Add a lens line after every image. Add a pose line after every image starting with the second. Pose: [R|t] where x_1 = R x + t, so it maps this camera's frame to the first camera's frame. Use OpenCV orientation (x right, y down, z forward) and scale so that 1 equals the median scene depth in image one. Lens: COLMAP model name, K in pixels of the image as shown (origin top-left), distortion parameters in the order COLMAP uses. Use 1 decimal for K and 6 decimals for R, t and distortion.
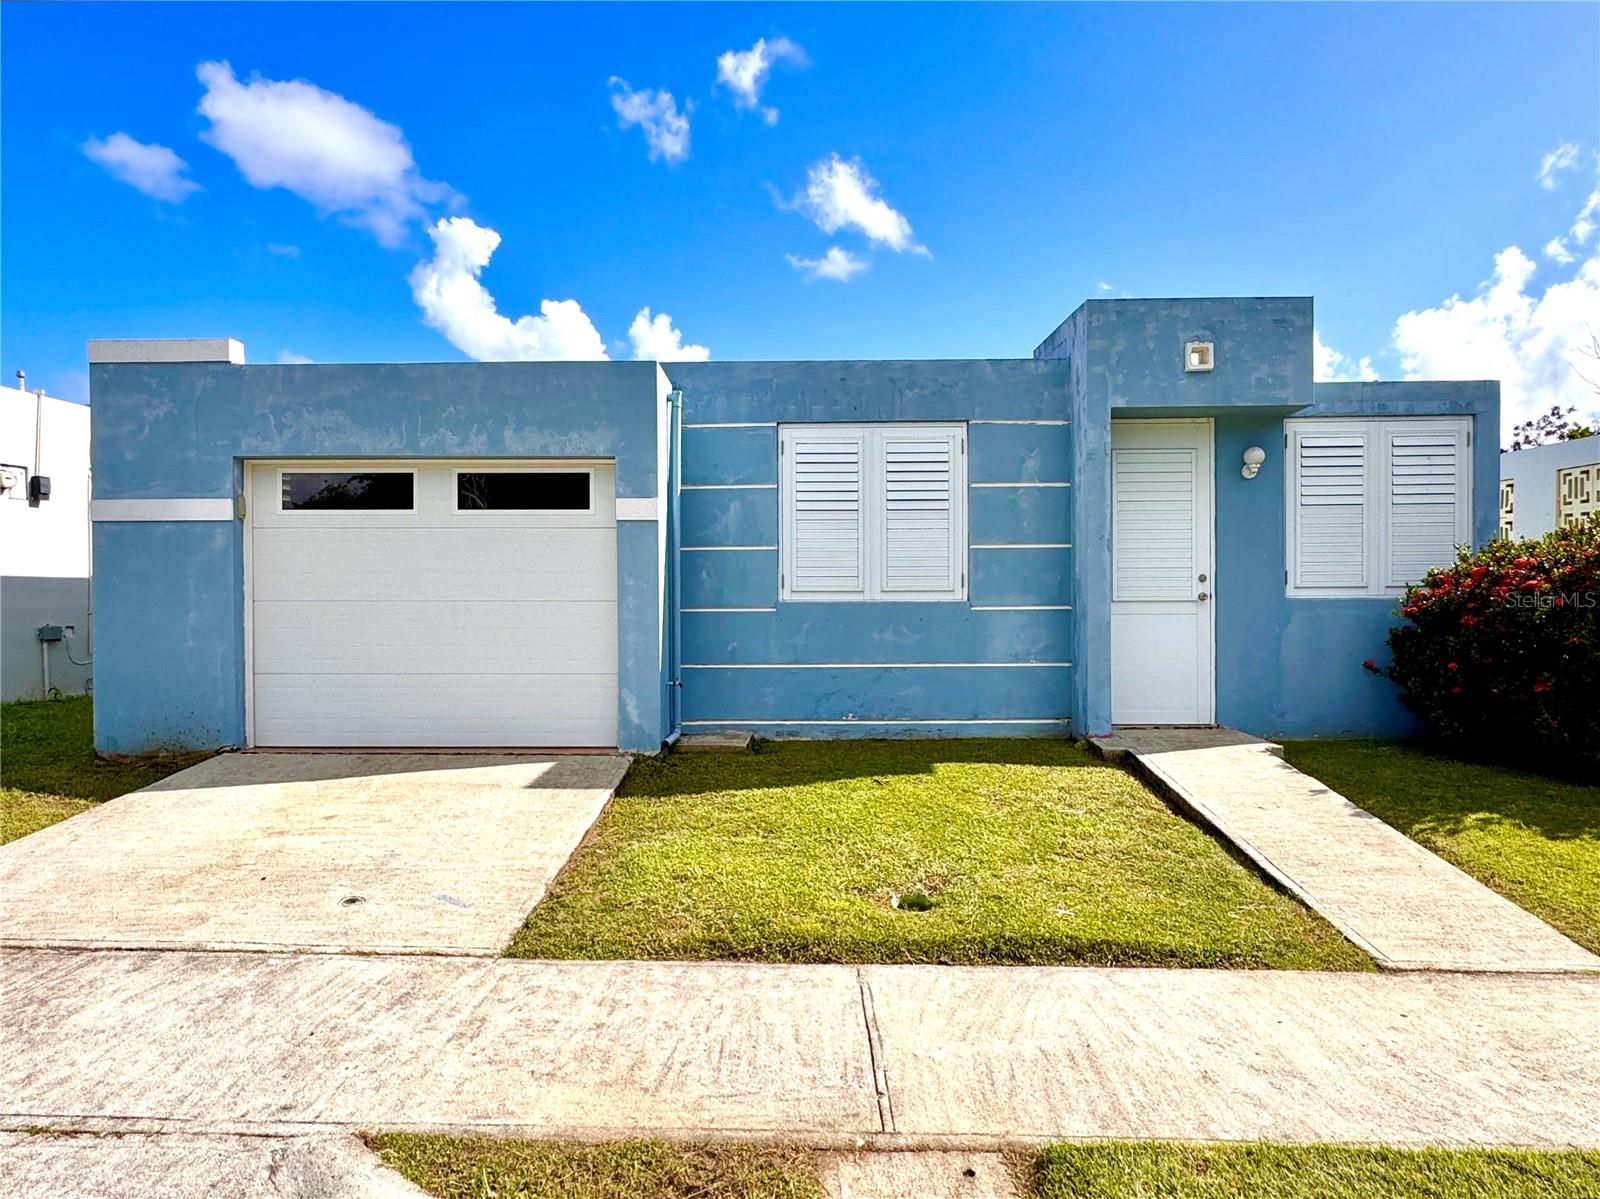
lens RADIAL K [[910.6, 0, 795.4], [0, 910.6, 599.2], [0, 0, 1]] dist [0.004175, -0.006176]
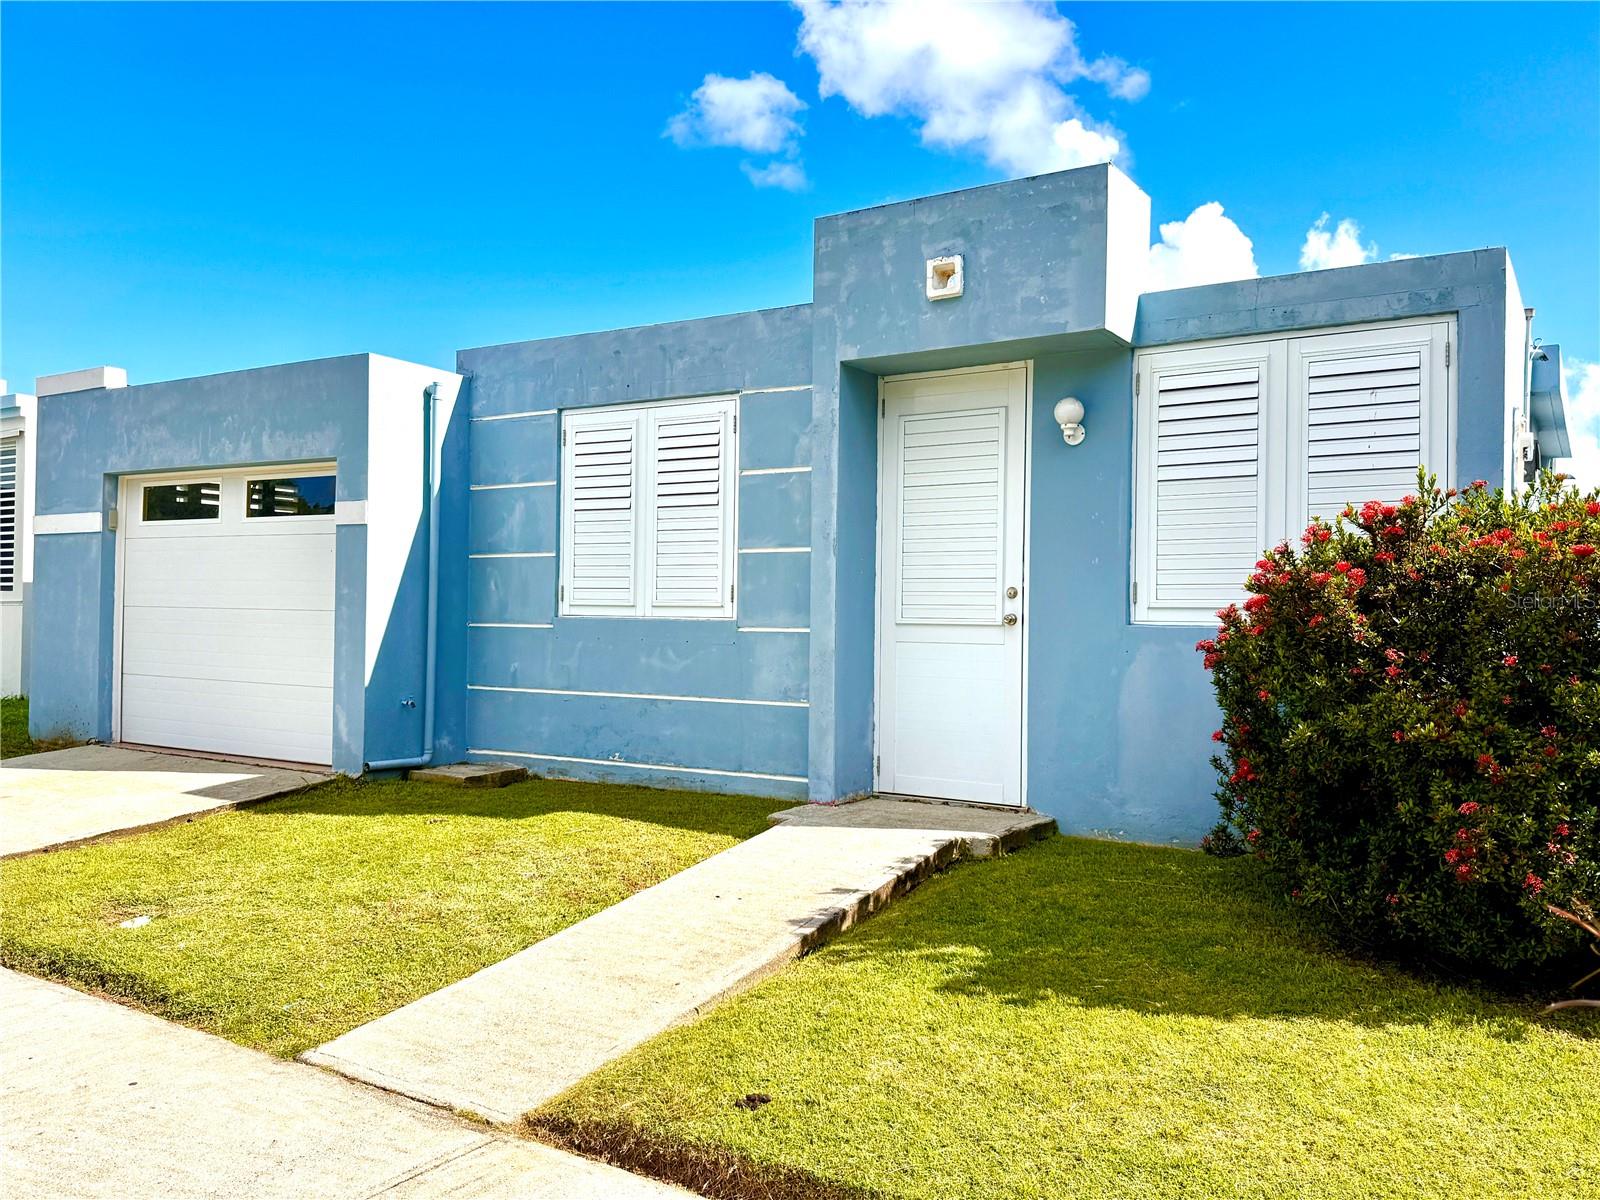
lens RADIAL K [[1214.9, 0, 835.8], [0, 1214.9, 611.6], [0, 0, 1]] dist [0.103928, -0.108410]
pose [[0.866544, 0.014777, -0.498882, 0.843943], [-0.023418, 0.999665, -0.011066, 0.004635], [0.498551, 0.021272, 0.866600, 0.141085]]
